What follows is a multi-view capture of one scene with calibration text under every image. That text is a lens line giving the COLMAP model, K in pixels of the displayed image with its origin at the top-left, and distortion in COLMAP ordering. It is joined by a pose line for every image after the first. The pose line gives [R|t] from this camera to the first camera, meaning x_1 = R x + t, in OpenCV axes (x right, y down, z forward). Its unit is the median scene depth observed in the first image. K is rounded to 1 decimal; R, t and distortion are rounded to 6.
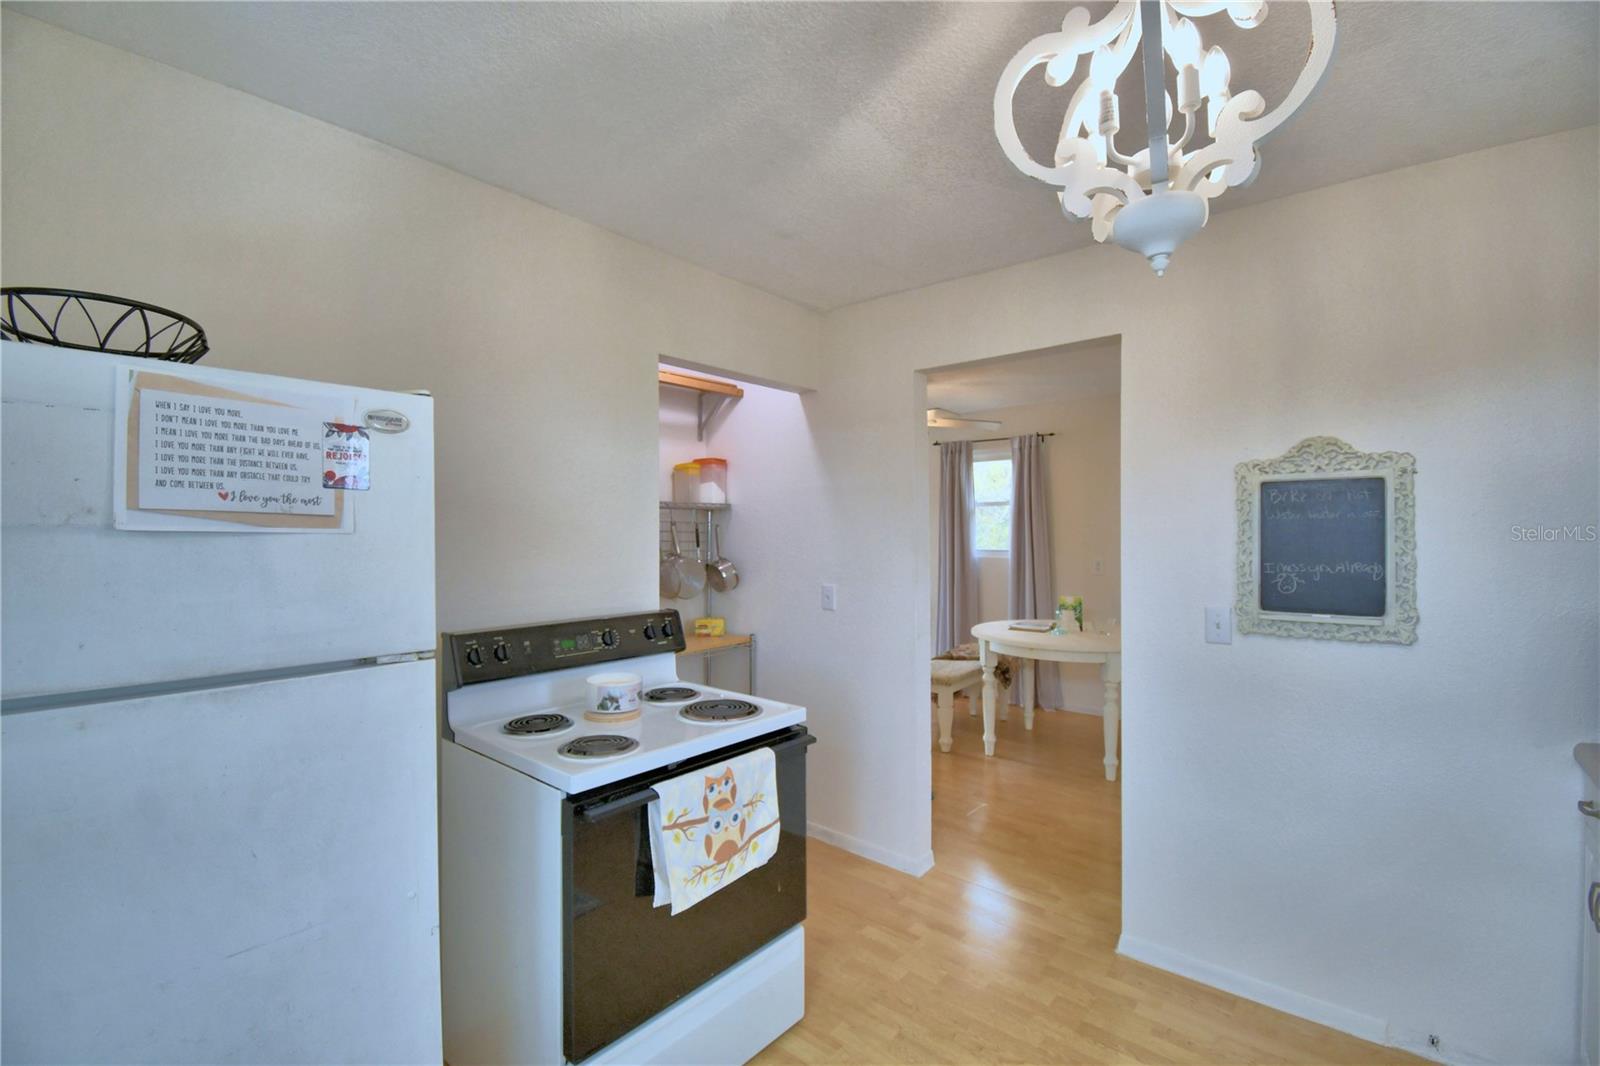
lens RADIAL K [[709.0, 0, 781.9], [0, 709.0, 528.9], [0, 0, 1]] dist [0.012530, -0.019826]
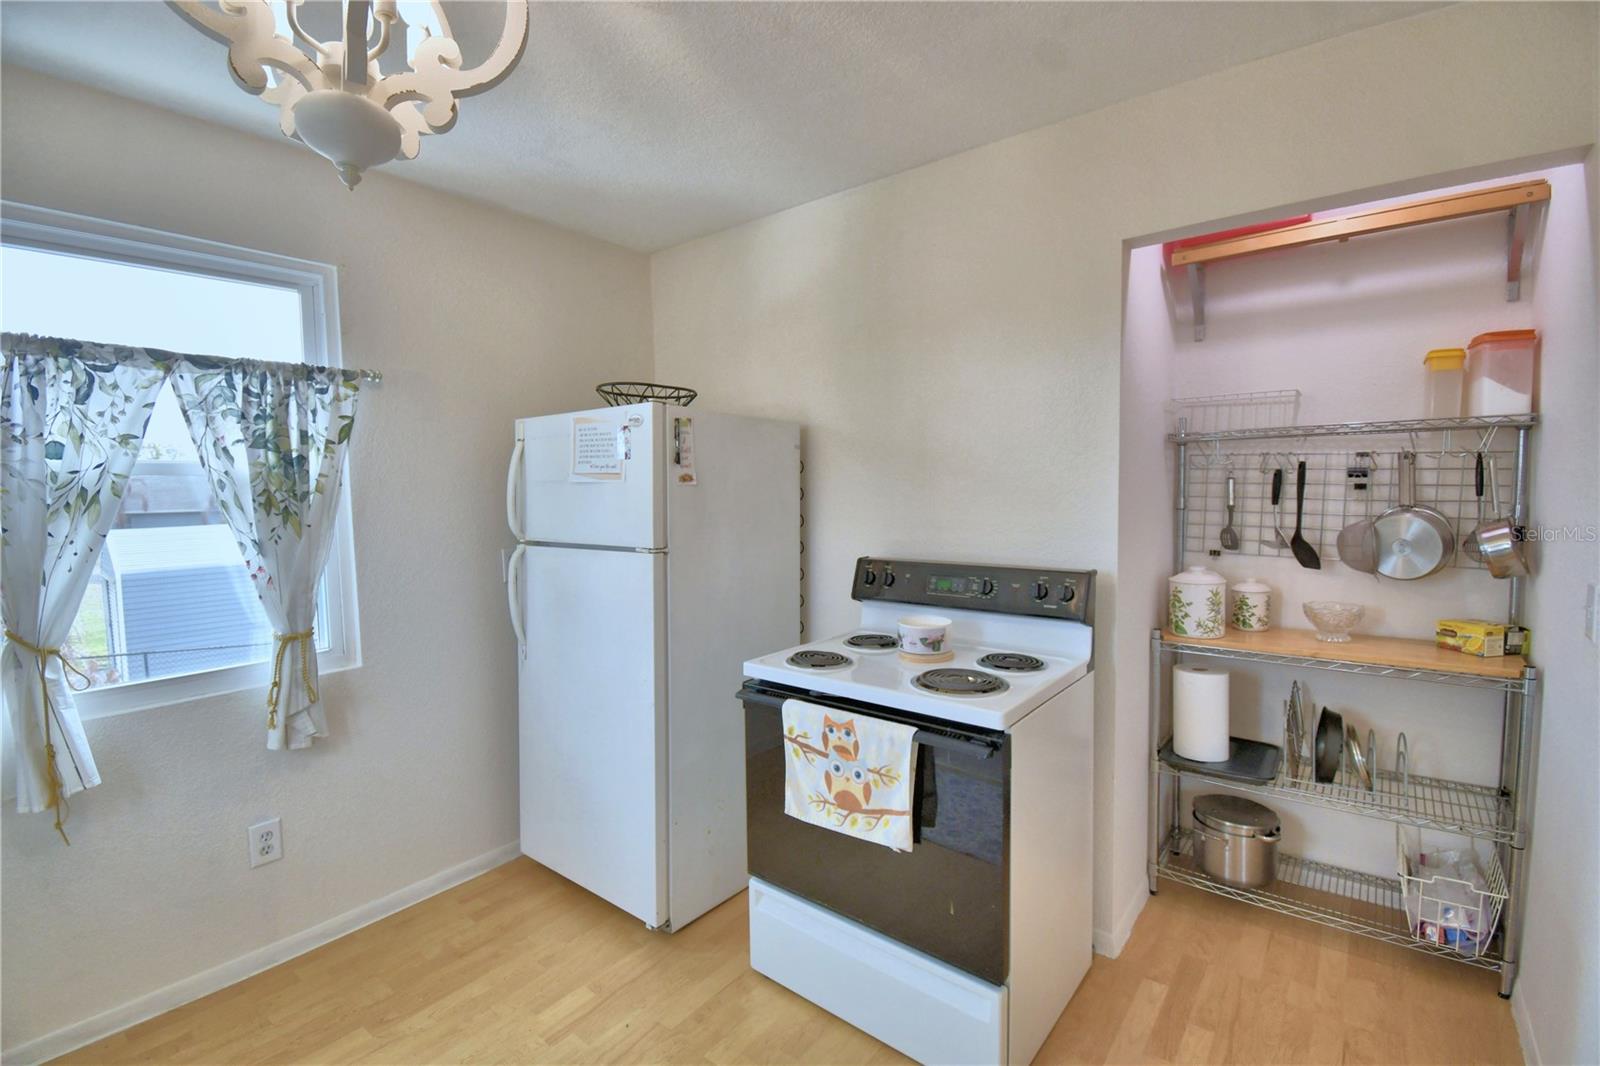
lens RADIAL K [[717.9, 0, 797.2], [0, 717.9, 527.4], [0, 0, 1]] dist [0.015715, -0.020824]
pose [[0.037286, 0.061429, -0.997415, 0.730913], [0.019890, 0.997865, 0.062200, 0.008758], [0.999107, -0.022158, 0.035985, 0.739132]]
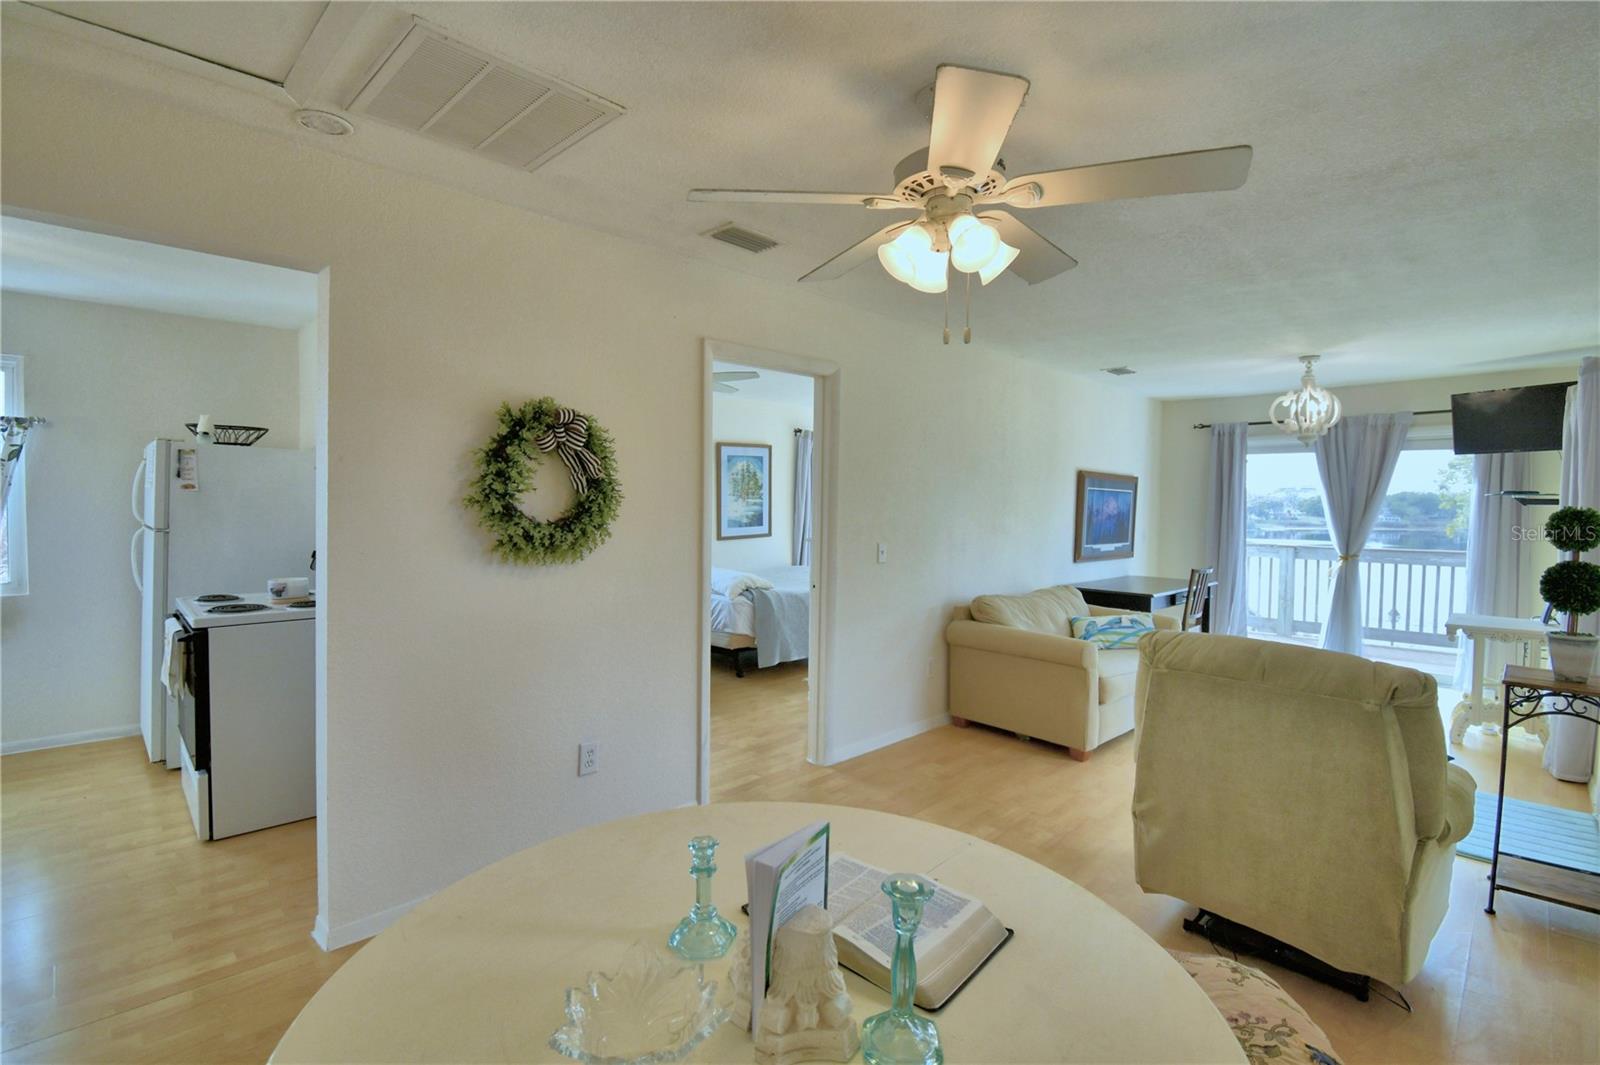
lens RADIAL K [[723.1, 0, 795.6], [0, 723.1, 532.5], [0, 0, 1]] dist [0.010656, -0.021774]
pose [[-0.070709, 0.042058, -0.996610, 1.295958], [-0.014845, 0.998956, 0.043211, 0.012724], [0.997386, 0.017850, -0.070011, 2.224855]]
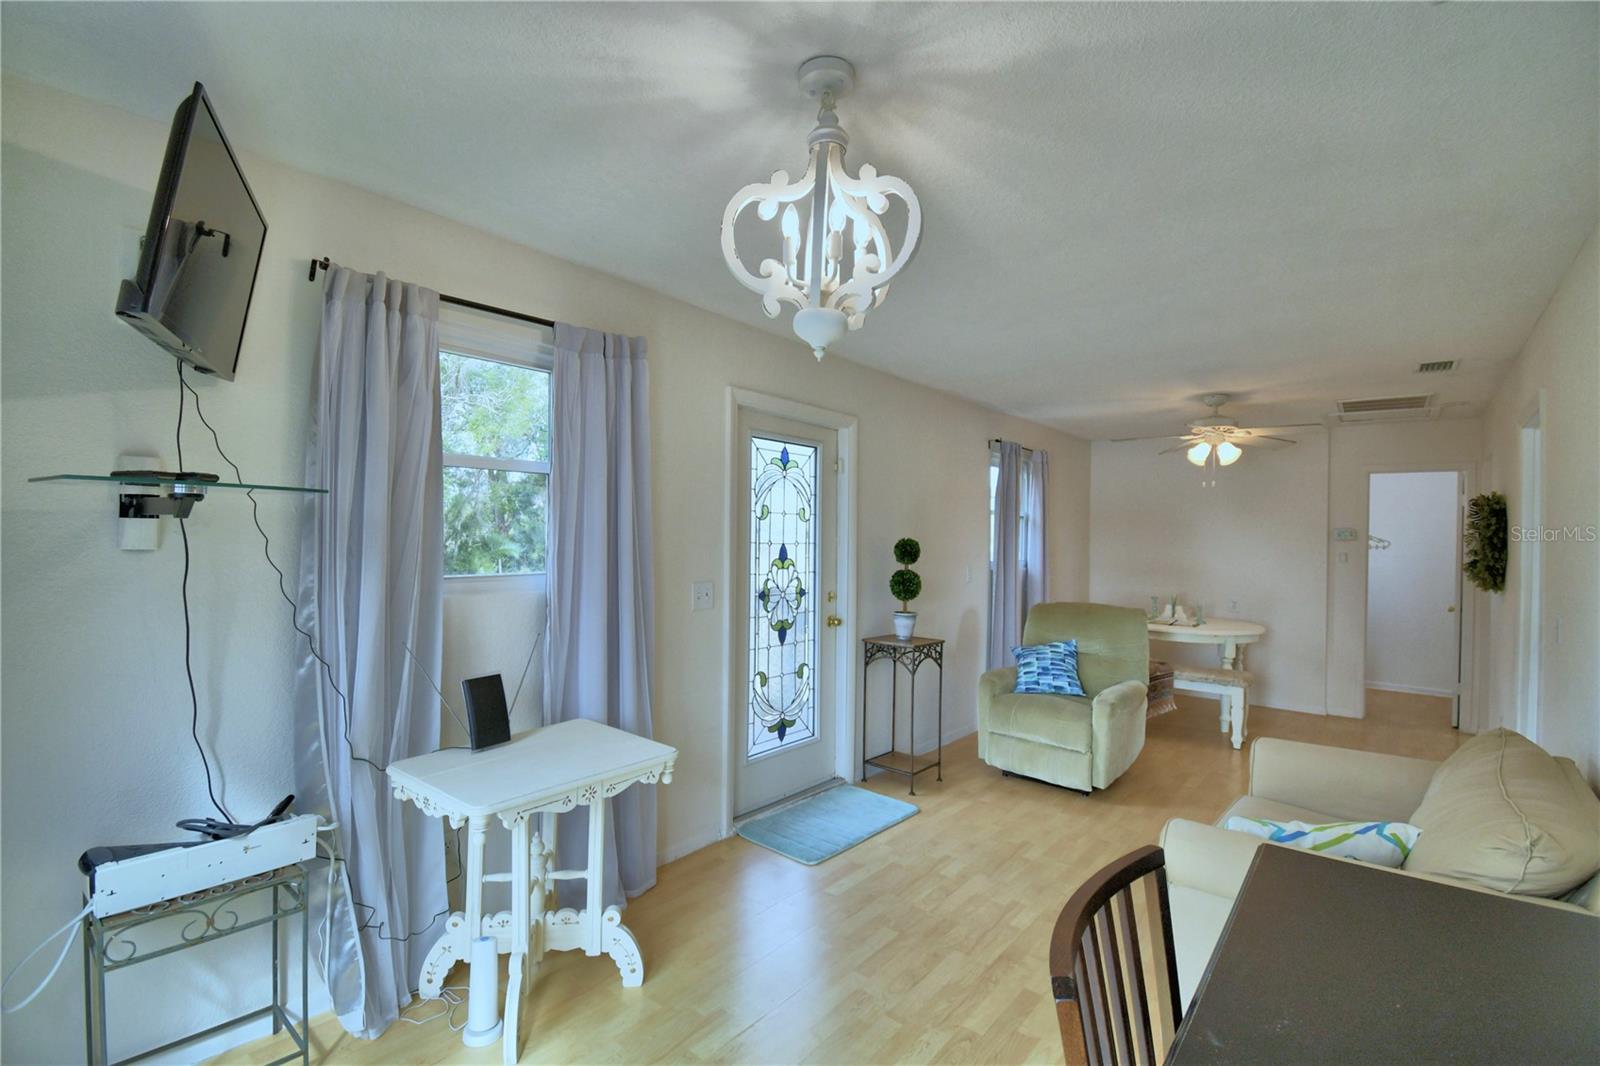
lens RADIAL K [[717.9, 0, 797.2], [0, 717.9, 527.4], [0, 0, 1]] dist [0.015715, -0.020824]
pose [[-0.021307, 0.010603, 0.999717, -1.971260], [-0.017476, 0.999787, -0.010976, -0.002019], [-0.999620, -0.017705, -0.021118, 3.776930]]
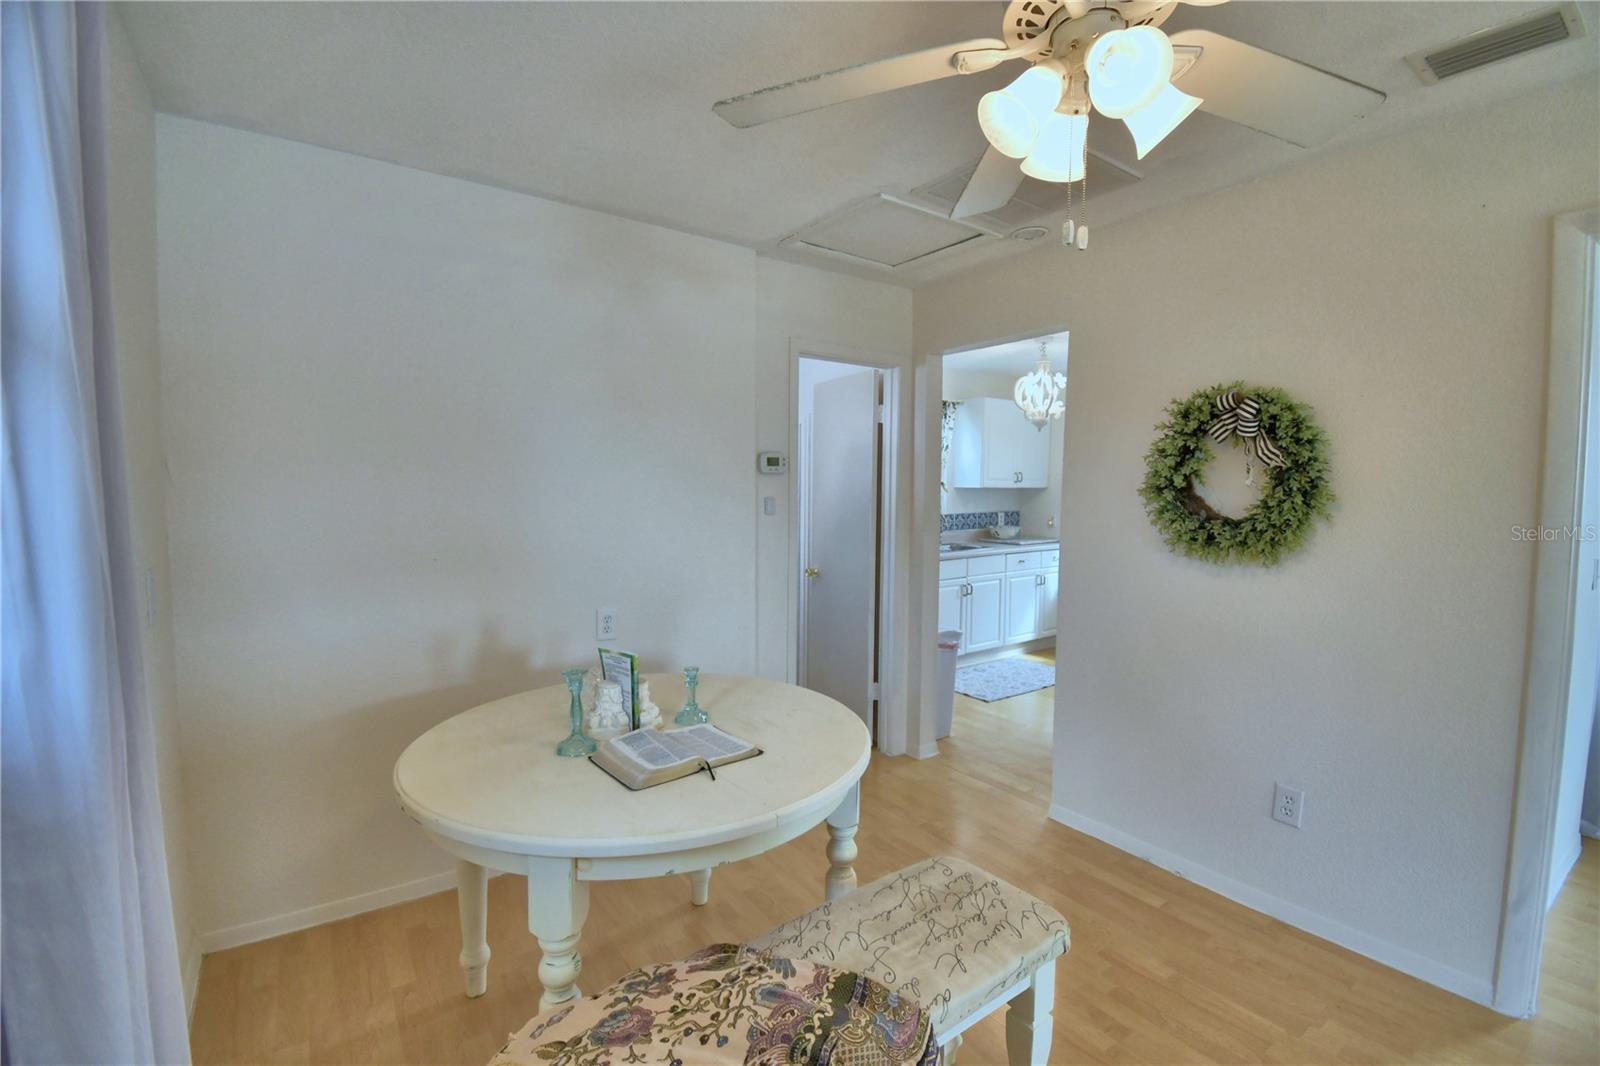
lens RADIAL K [[691.5, 0, 802.3], [0, 691.5, 530.5], [0, 0, 1]] dist [0.024431, -0.029902]
pose [[-0.970345, -0.020012, 0.240895, 0.464922], [-0.005433, 0.998121, 0.061030, 0.011489], [-0.241664, 0.057912, -0.968630, 2.958235]]
